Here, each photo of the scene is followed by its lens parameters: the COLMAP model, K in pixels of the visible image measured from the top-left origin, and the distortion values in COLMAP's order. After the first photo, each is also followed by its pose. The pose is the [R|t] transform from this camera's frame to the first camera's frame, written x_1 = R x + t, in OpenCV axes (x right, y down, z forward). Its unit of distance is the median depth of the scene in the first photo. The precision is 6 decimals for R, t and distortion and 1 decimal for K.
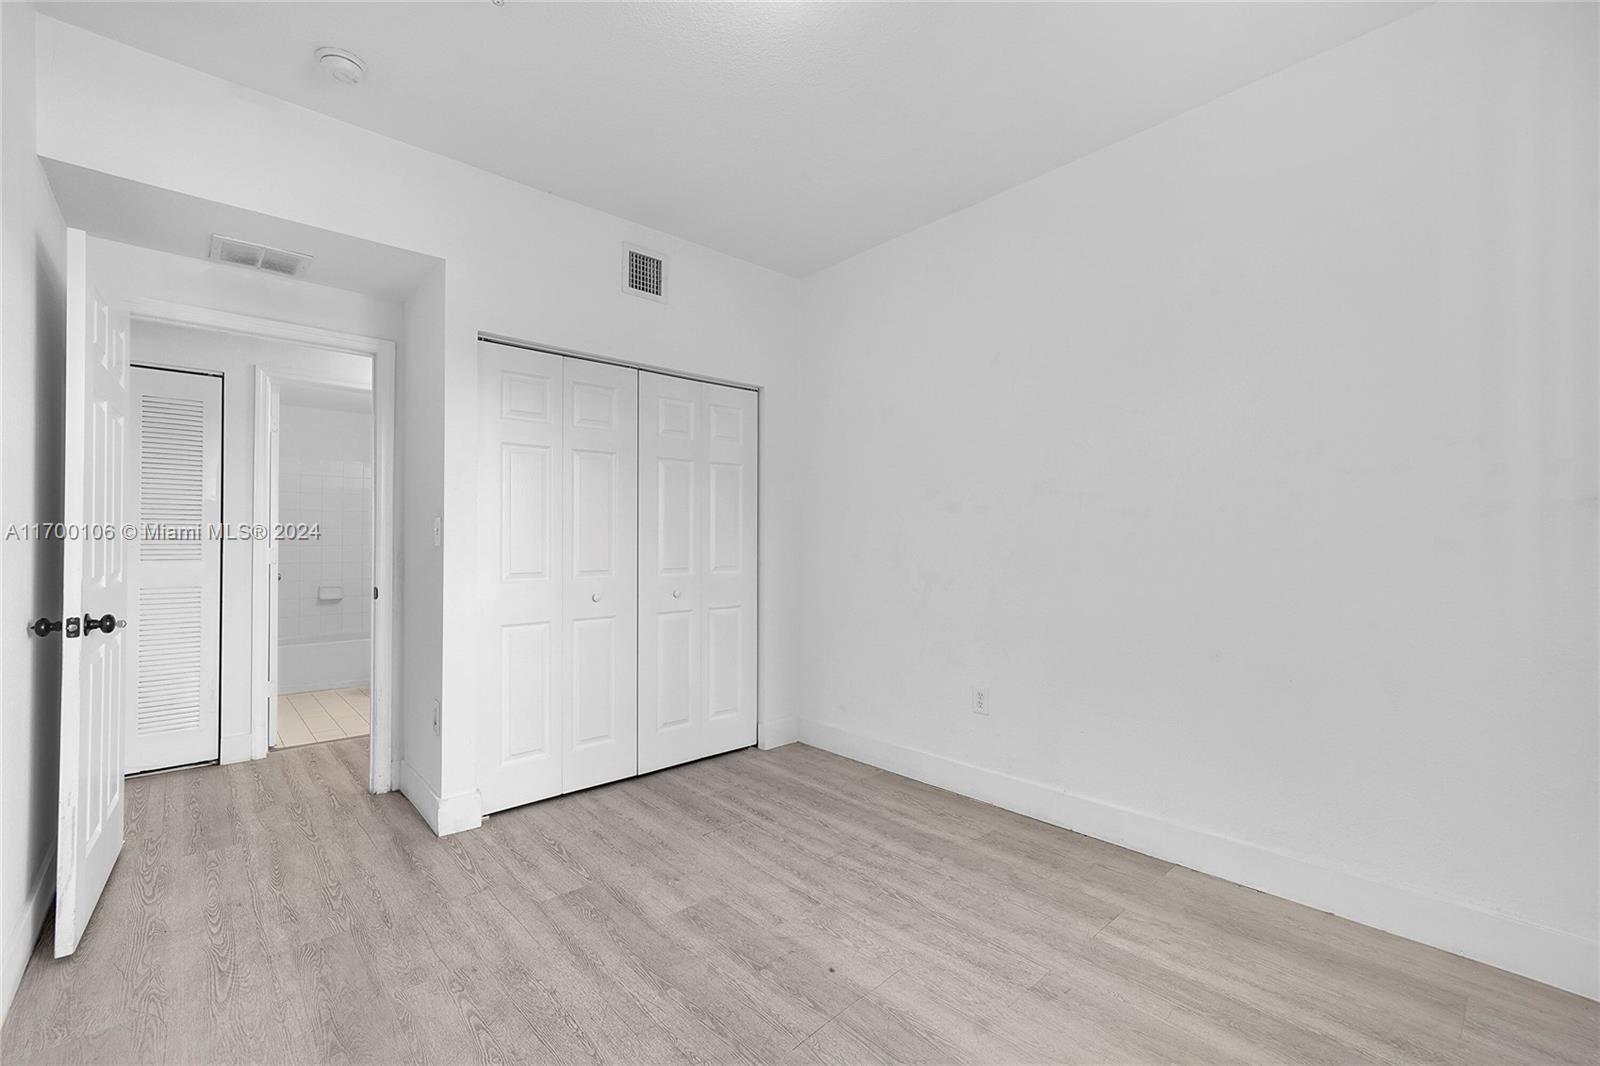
lens RADIAL K [[634.3, 0, 800.7], [0, 634.3, 536.4], [0, 0, 1]] dist [-0.000794, 0.000274]
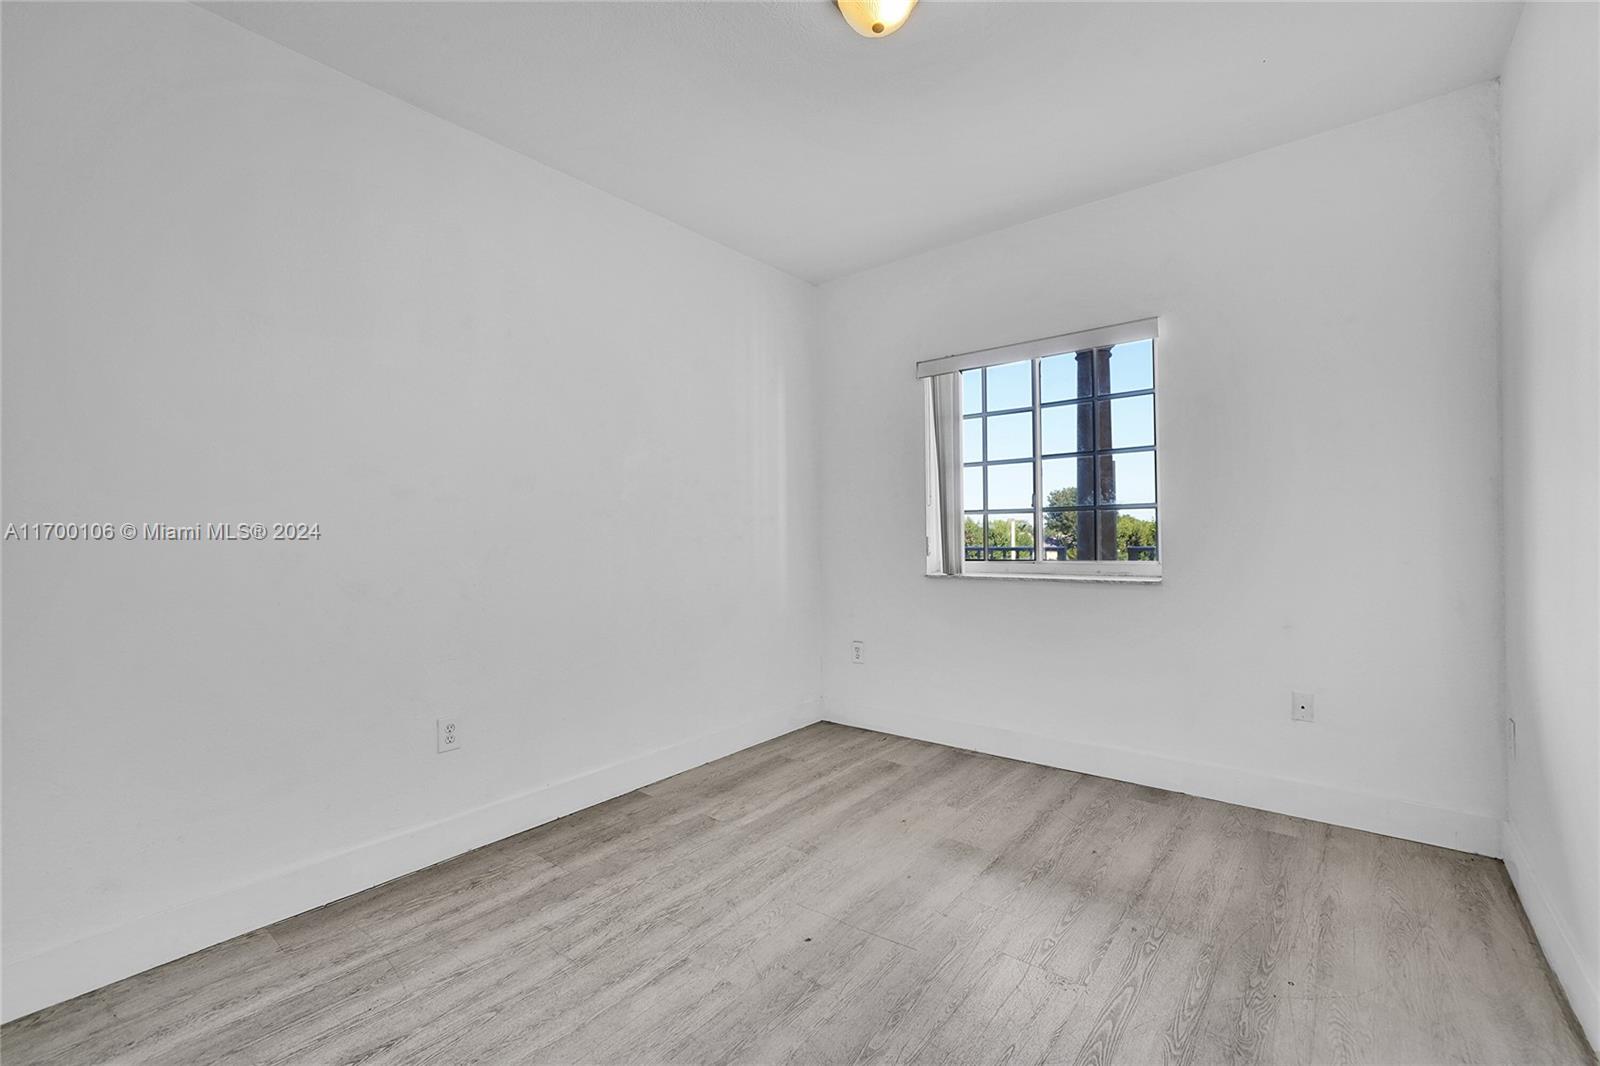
lens RADIAL K [[634.3, 0, 800.7], [0, 634.3, 536.4], [0, 0, 1]] dist [-0.000794, 0.000274]
pose [[-0.085401, 0.000113, 0.996347, -0.774953], [0.006626, 0.999978, 0.000455, 0.010207], [-0.996325, 0.006641, -0.085400, 0.851125]]
